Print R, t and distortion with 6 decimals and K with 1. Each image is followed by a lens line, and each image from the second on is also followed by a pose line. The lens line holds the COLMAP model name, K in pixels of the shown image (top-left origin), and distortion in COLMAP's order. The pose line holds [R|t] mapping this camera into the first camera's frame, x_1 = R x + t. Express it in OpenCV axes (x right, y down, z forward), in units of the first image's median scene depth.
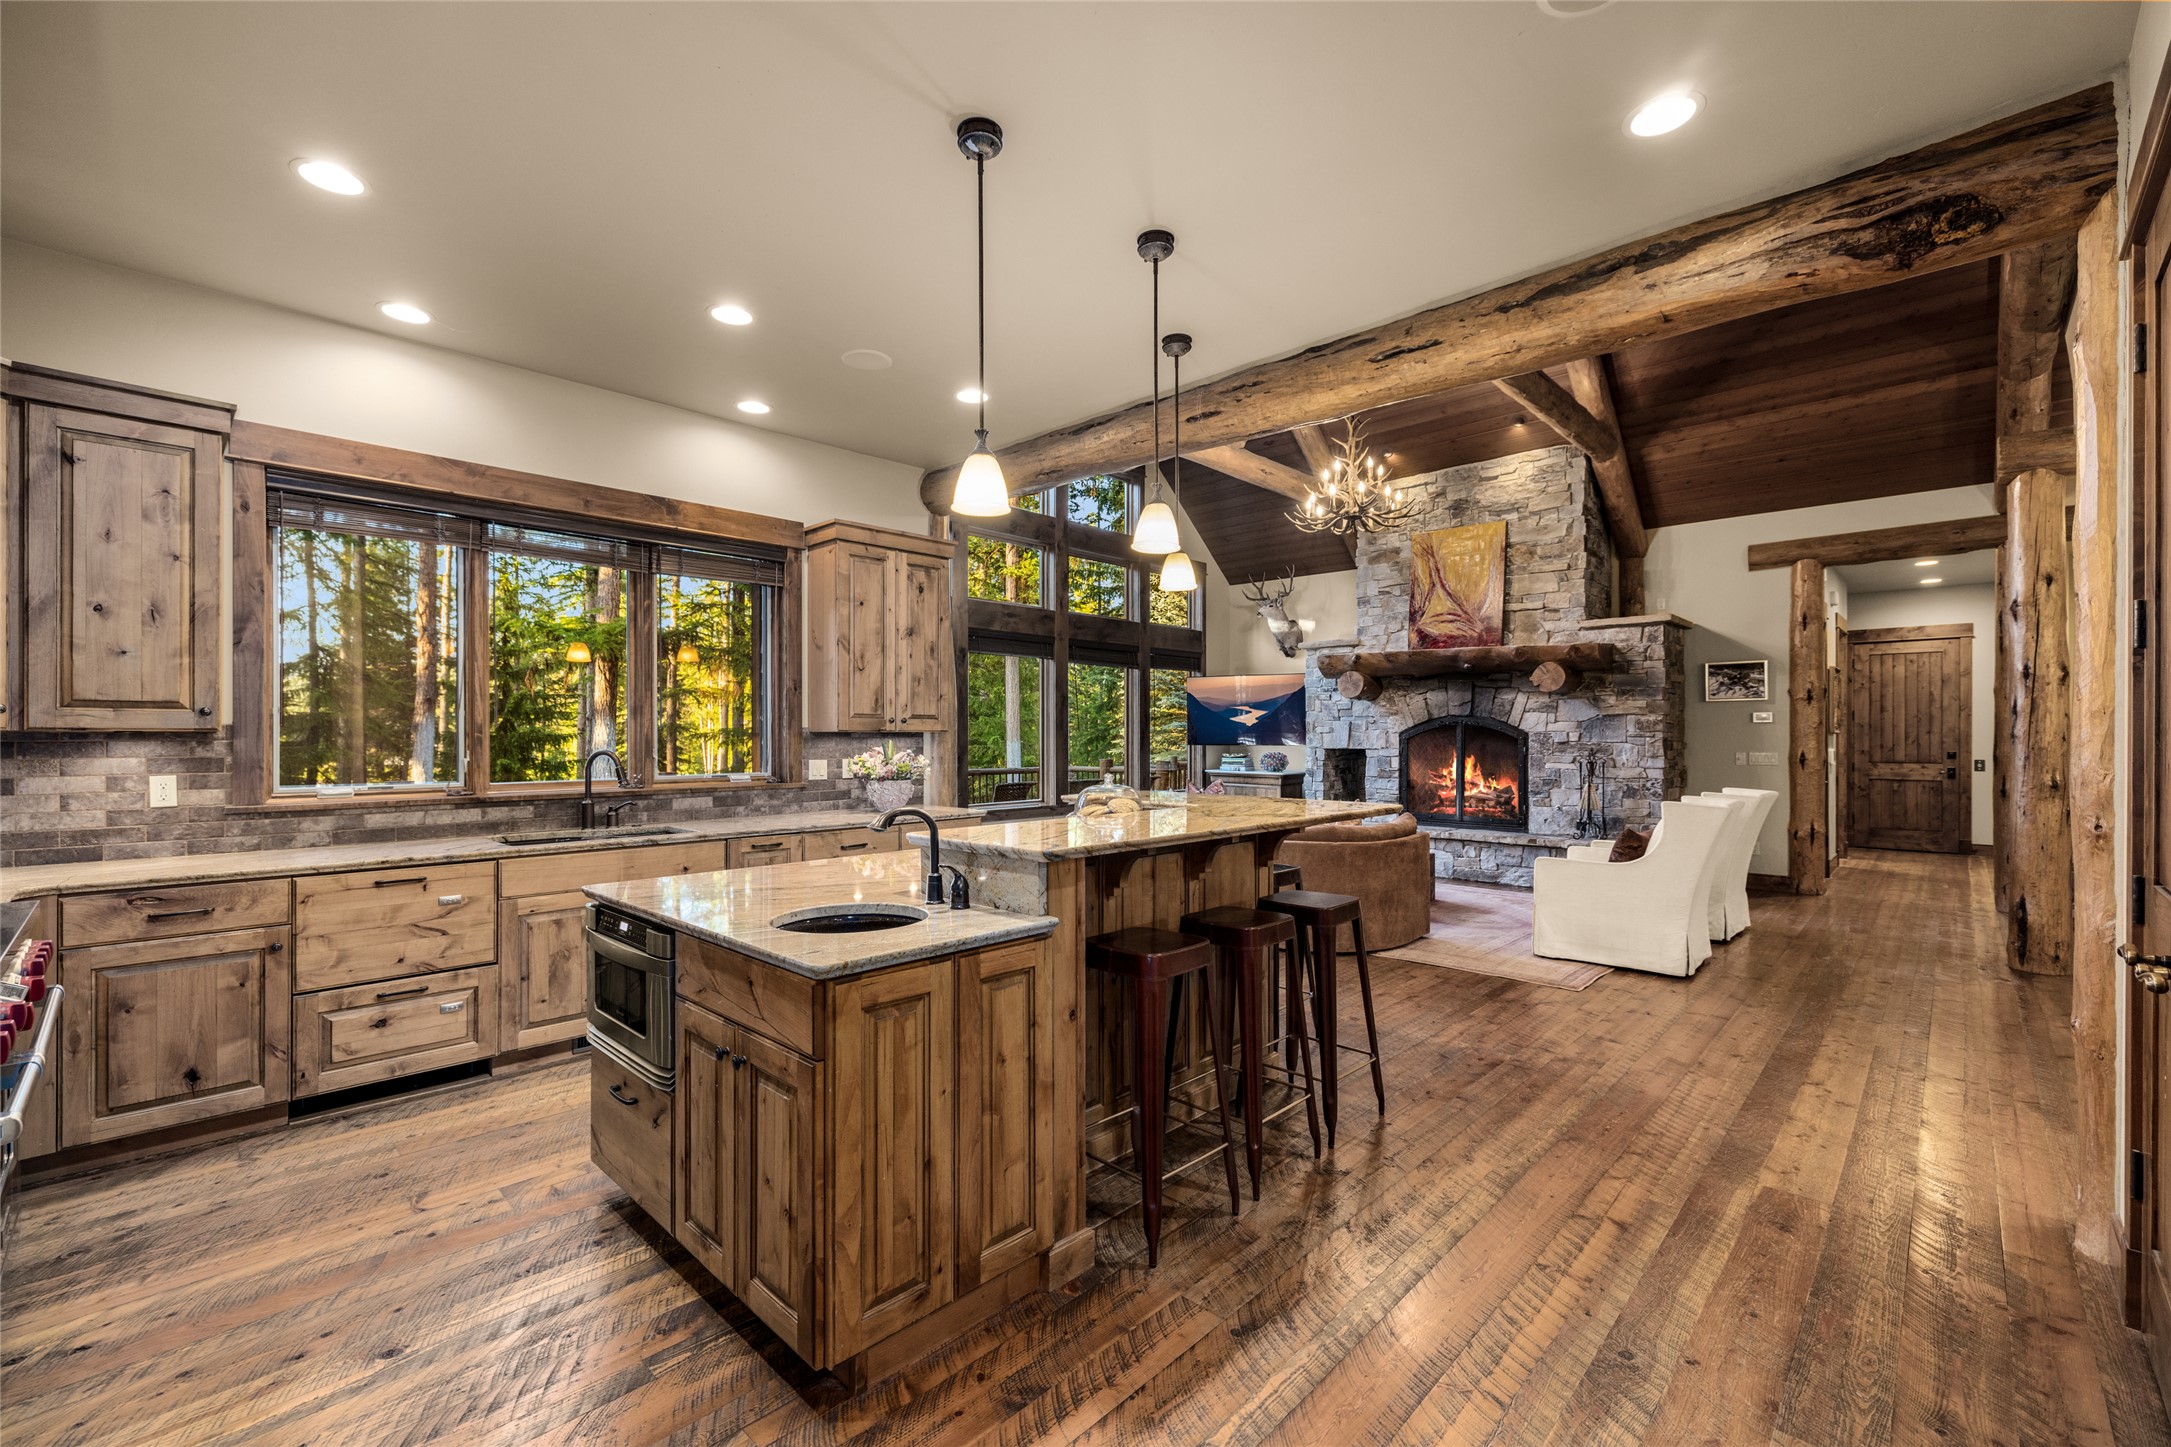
lens RADIAL K [[908.5, 0, 1080.4], [0, 908.5, 735.5], [0, 0, 1]] dist [0.002930, -0.000629]
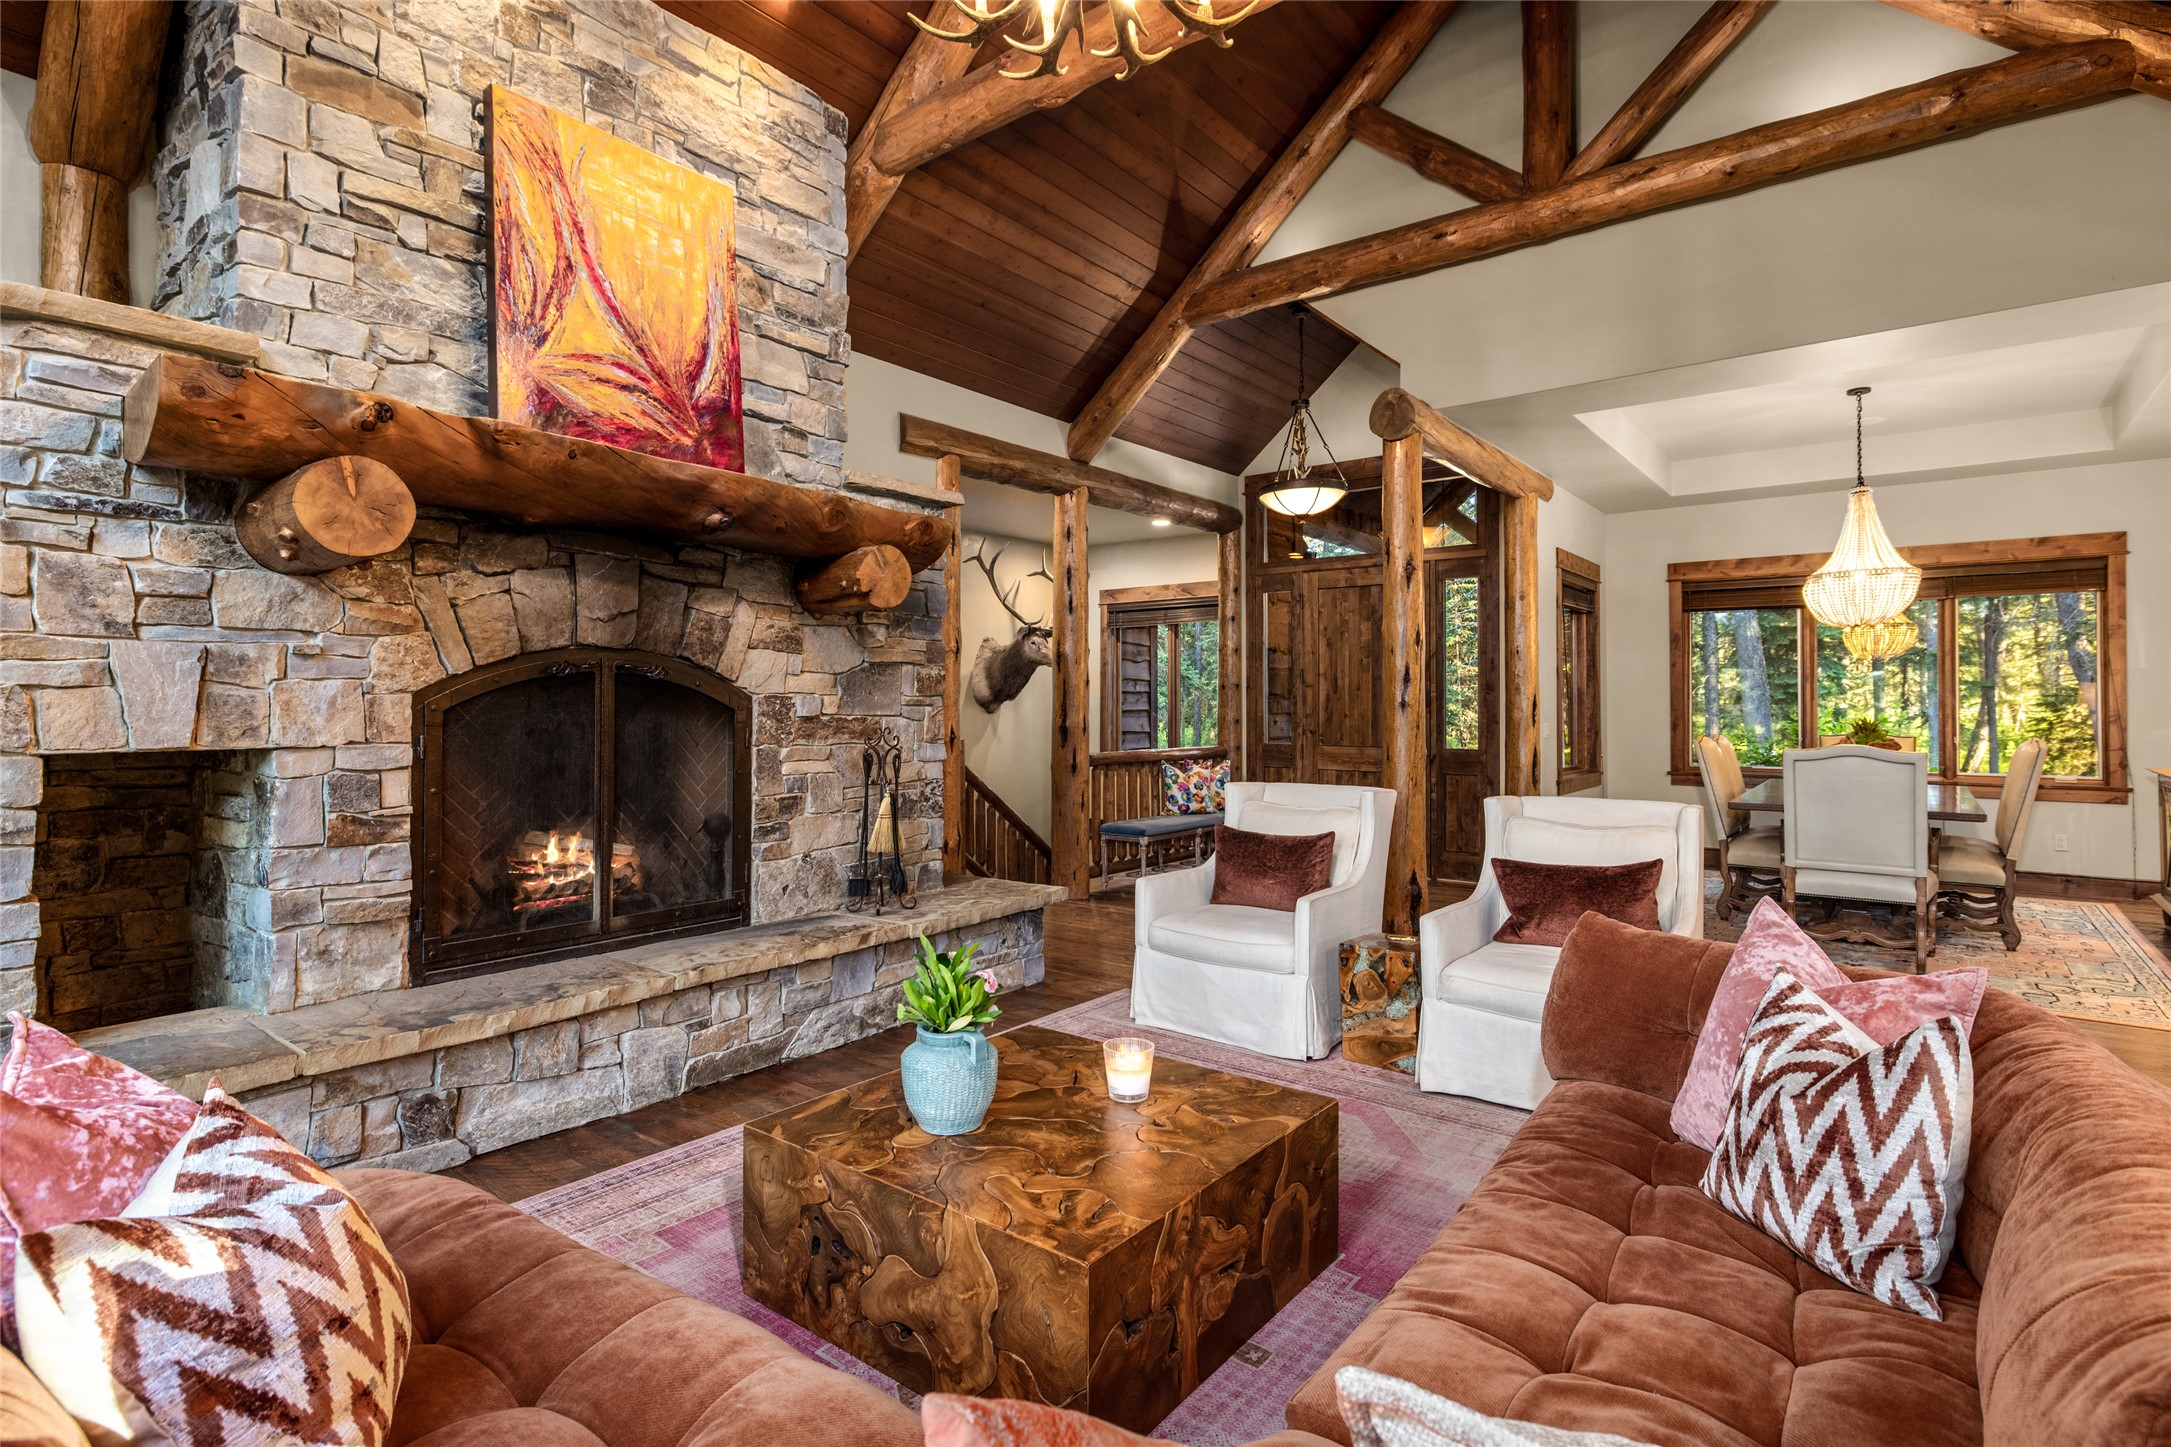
lens RADIAL K [[1051.1, 0, 1074.3], [0, 1051.1, 689.3], [0, 0, 1]] dist [-0.005550, 0.002737]
pose [[-0.095431, 0.016446, 0.995300, -0.040648], [-0.001202, 0.999861, -0.016636, 0.003147], [-0.995435, -0.002784, -0.095398, 1.412422]]
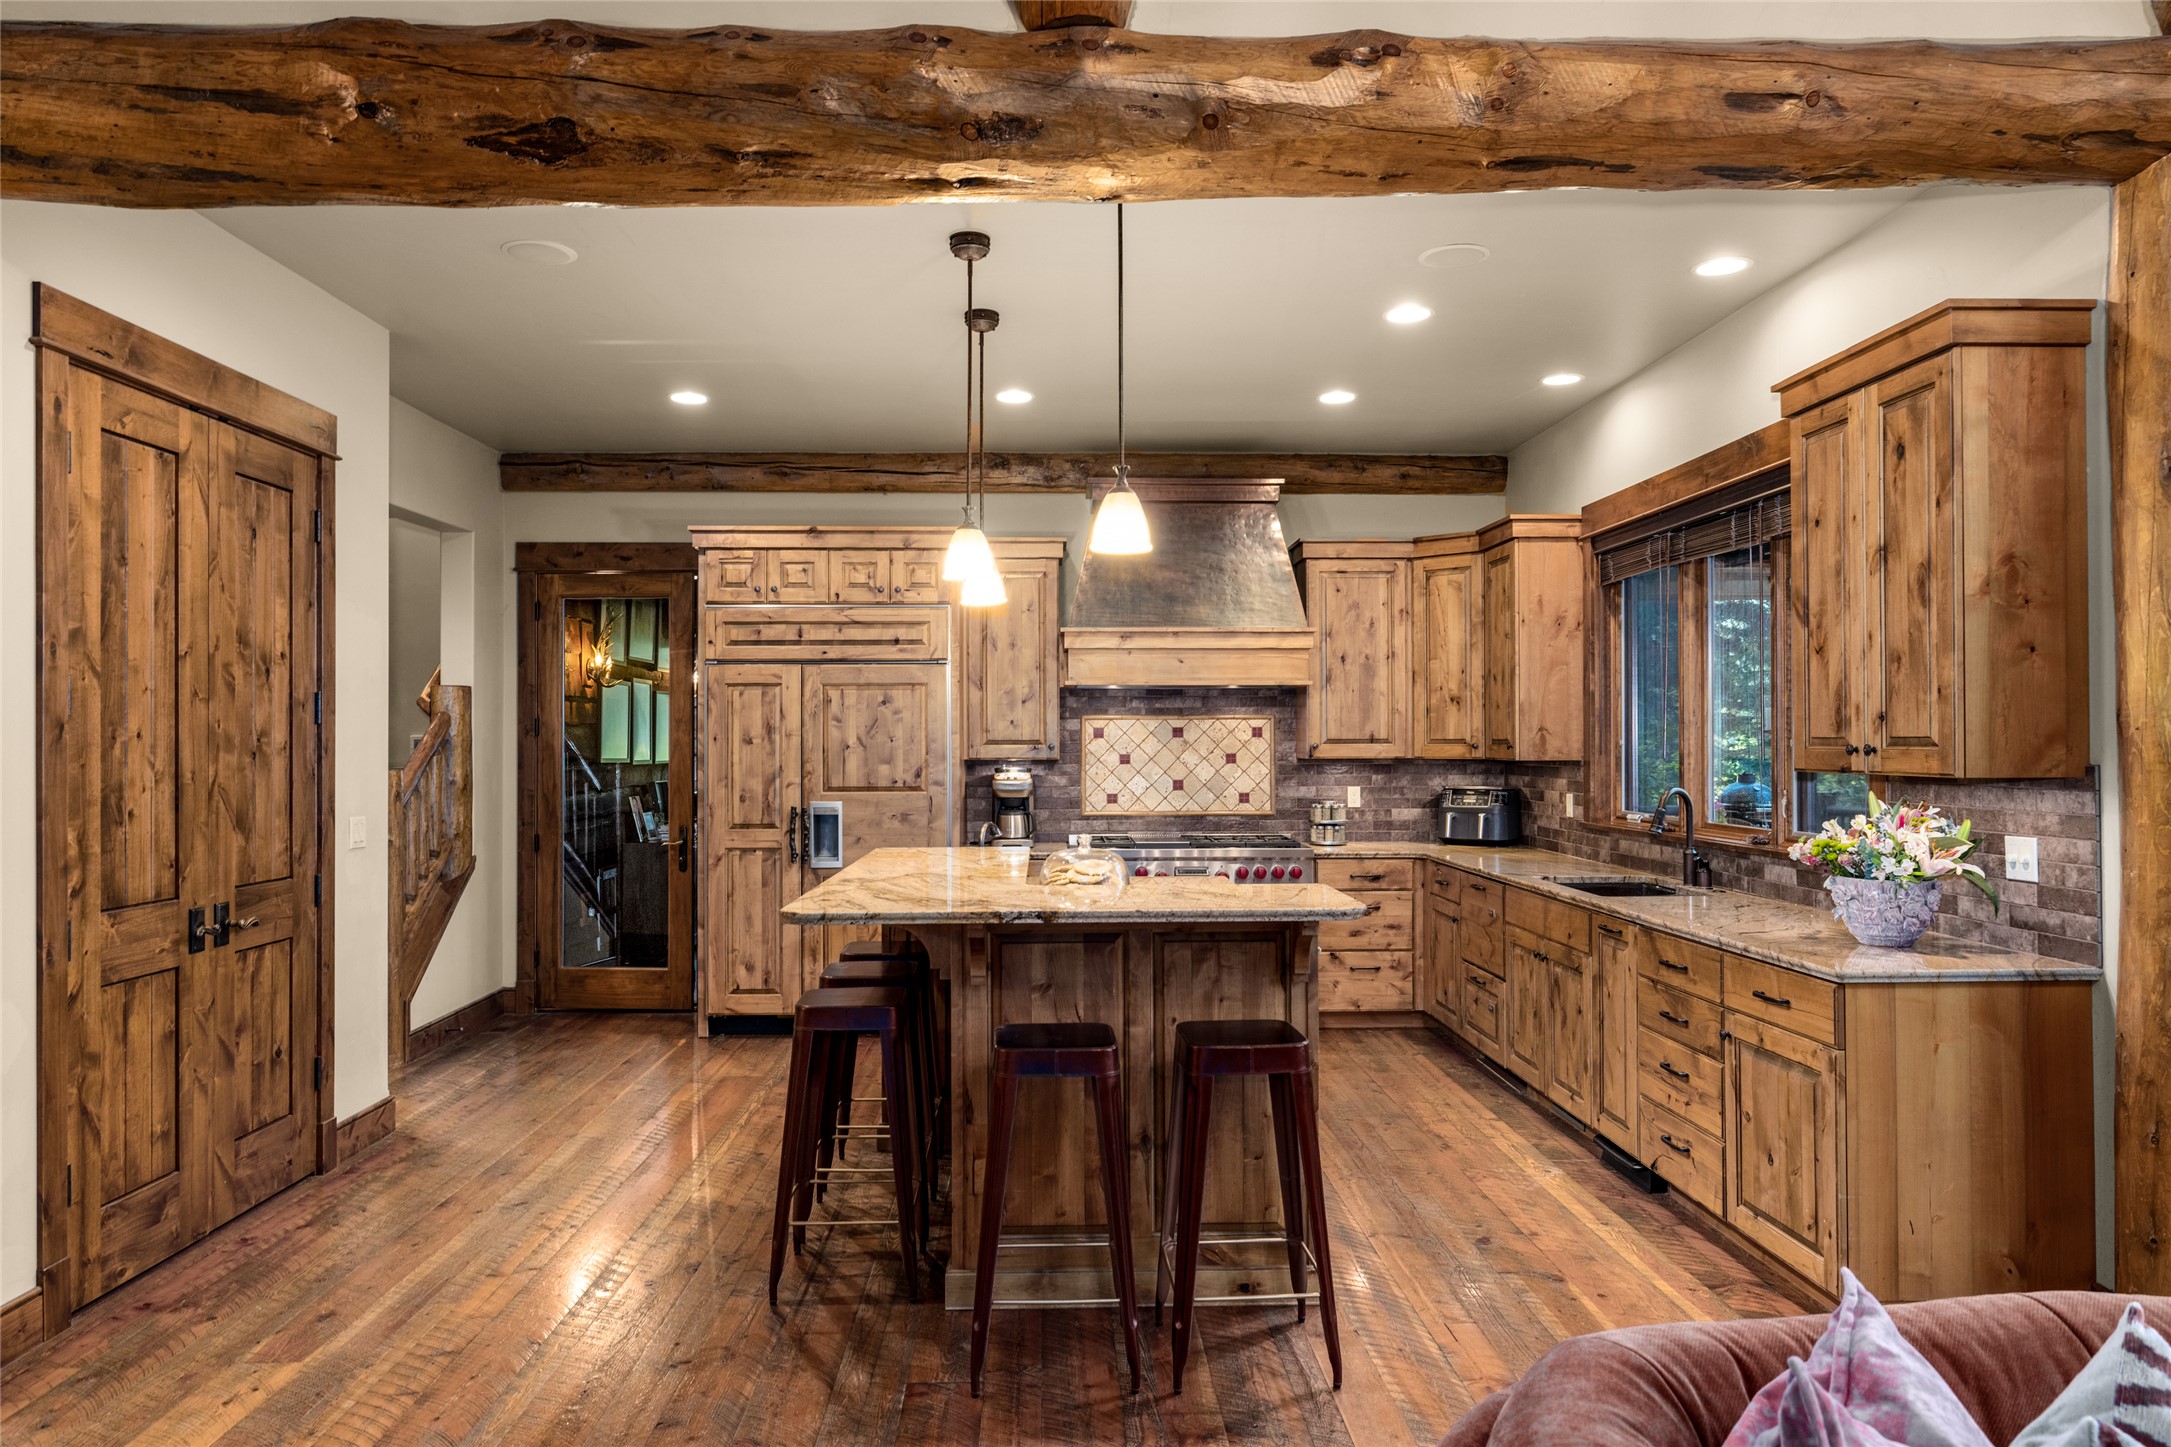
lens RADIAL K [[1412.5, 0, 1086.3], [0, 1412.5, 726.4], [0, 0, 1]] dist [0.001093, 0.001762]
pose [[-0.697201, -0.003379, -0.716868, 0.582579], [0.005419, 0.999935, -0.009984, -0.022547], [0.716856, -0.010846, -0.697137, 1.182734]]
